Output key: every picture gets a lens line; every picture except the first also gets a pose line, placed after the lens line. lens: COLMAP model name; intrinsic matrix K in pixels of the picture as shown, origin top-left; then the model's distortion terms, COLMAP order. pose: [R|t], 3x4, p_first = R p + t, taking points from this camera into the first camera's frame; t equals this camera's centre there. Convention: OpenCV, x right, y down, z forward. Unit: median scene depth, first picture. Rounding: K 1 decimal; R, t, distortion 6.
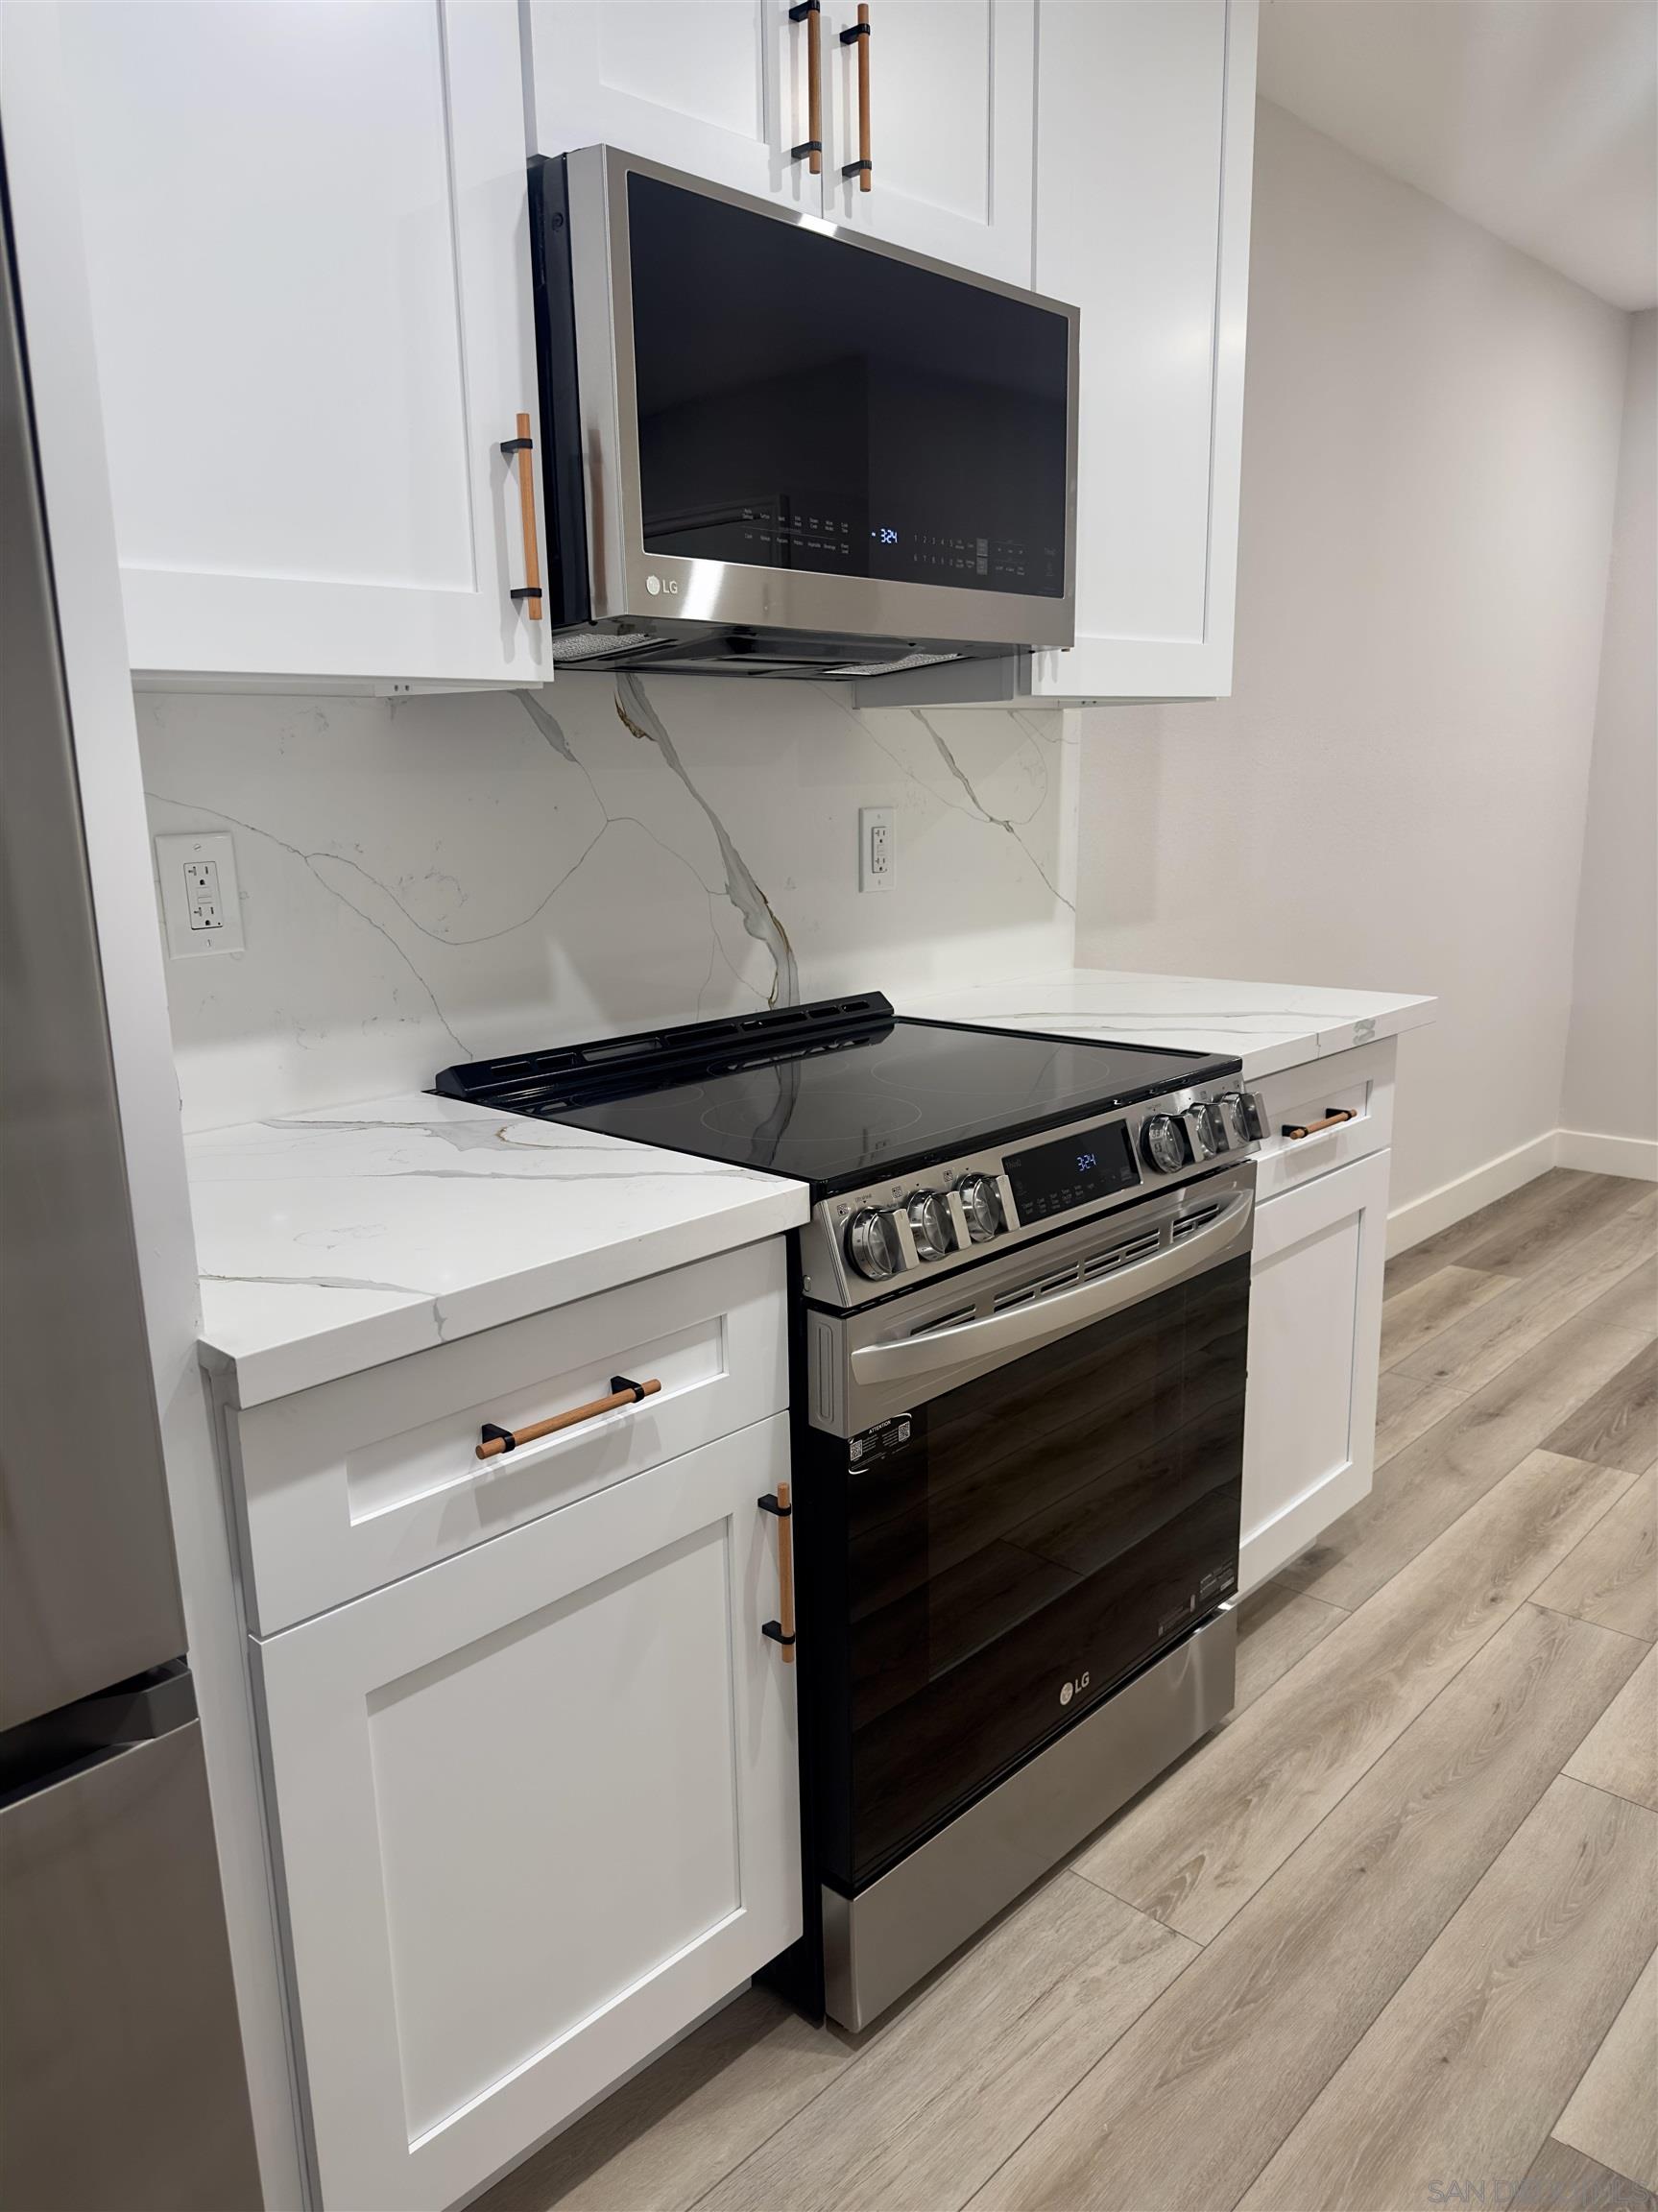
lens RADIAL K [[1561.1, 0, 770.5], [0, 1561.1, 1106.6], [0, 0, 1]] dist [0.045646, -0.035066]
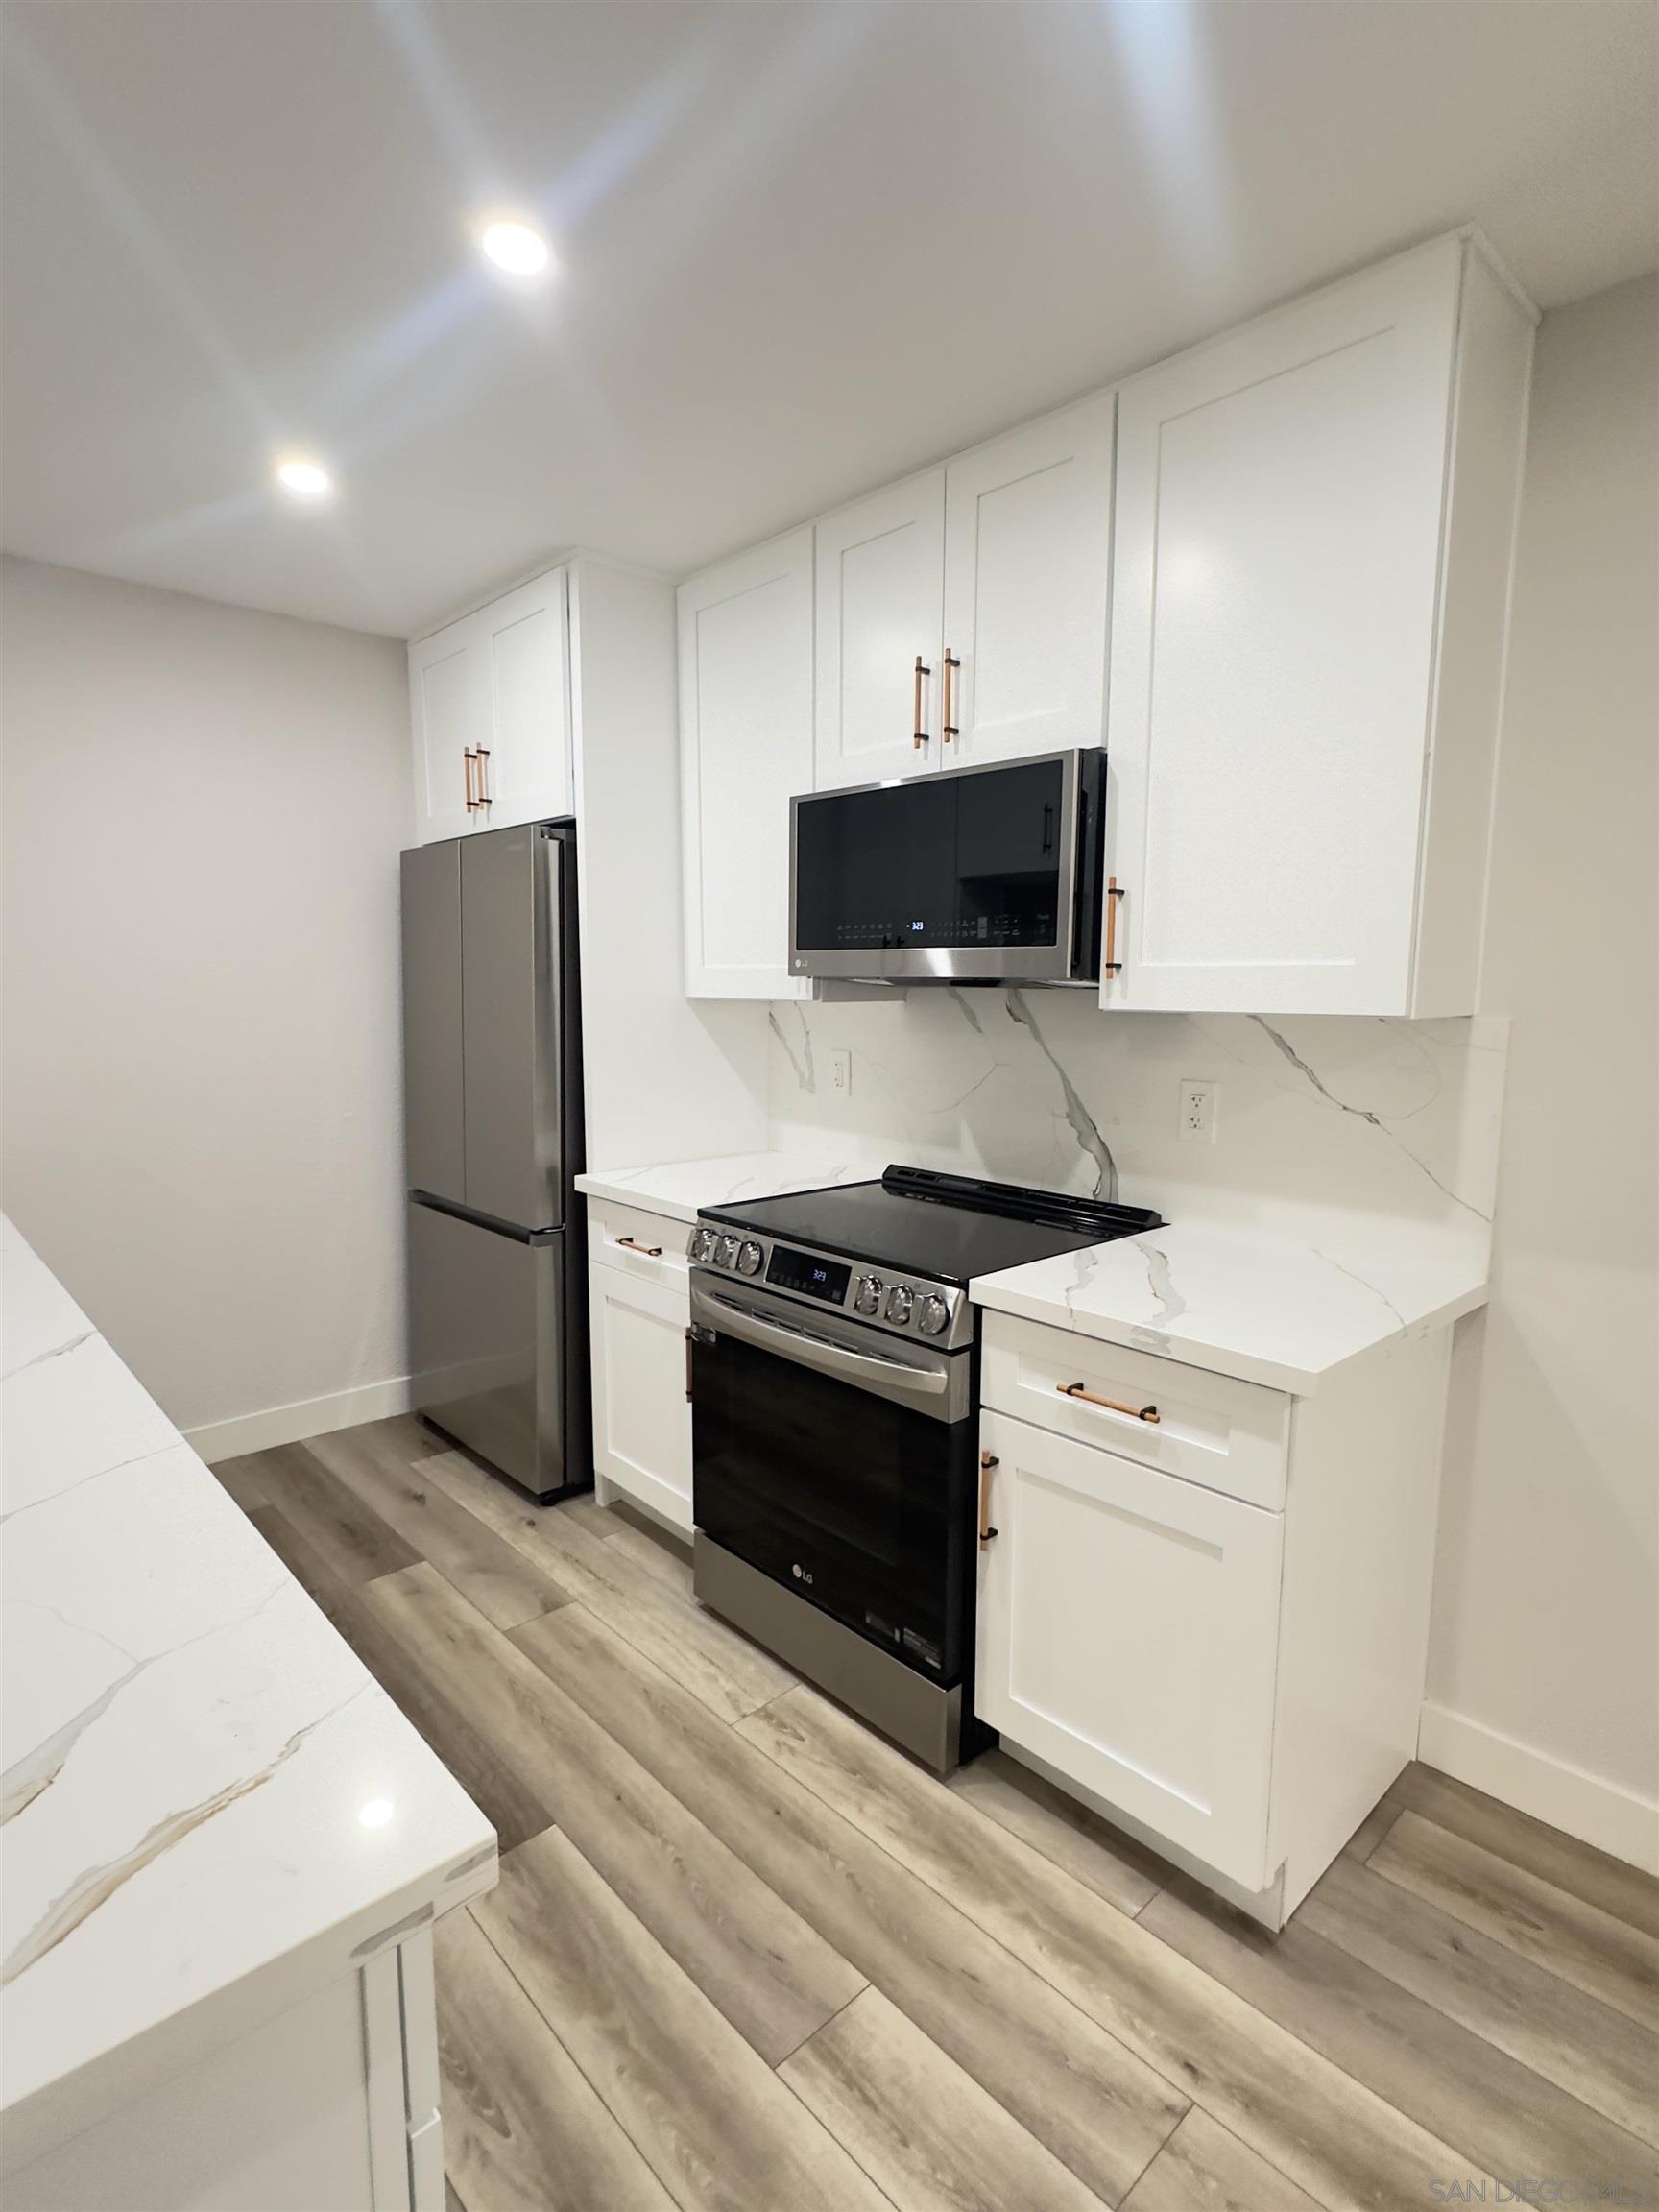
lens RADIAL K [[1016.9, 0, 829.5], [0, 1016.9, 1106.0], [0, 0, 1]] dist [0.029321, -0.000399]
pose [[-0.016296, 0.143187, -0.989561, 1.092106], [-0.218300, 0.965307, 0.143273, -0.263289], [0.975746, 0.218356, 0.015527, 0.792737]]
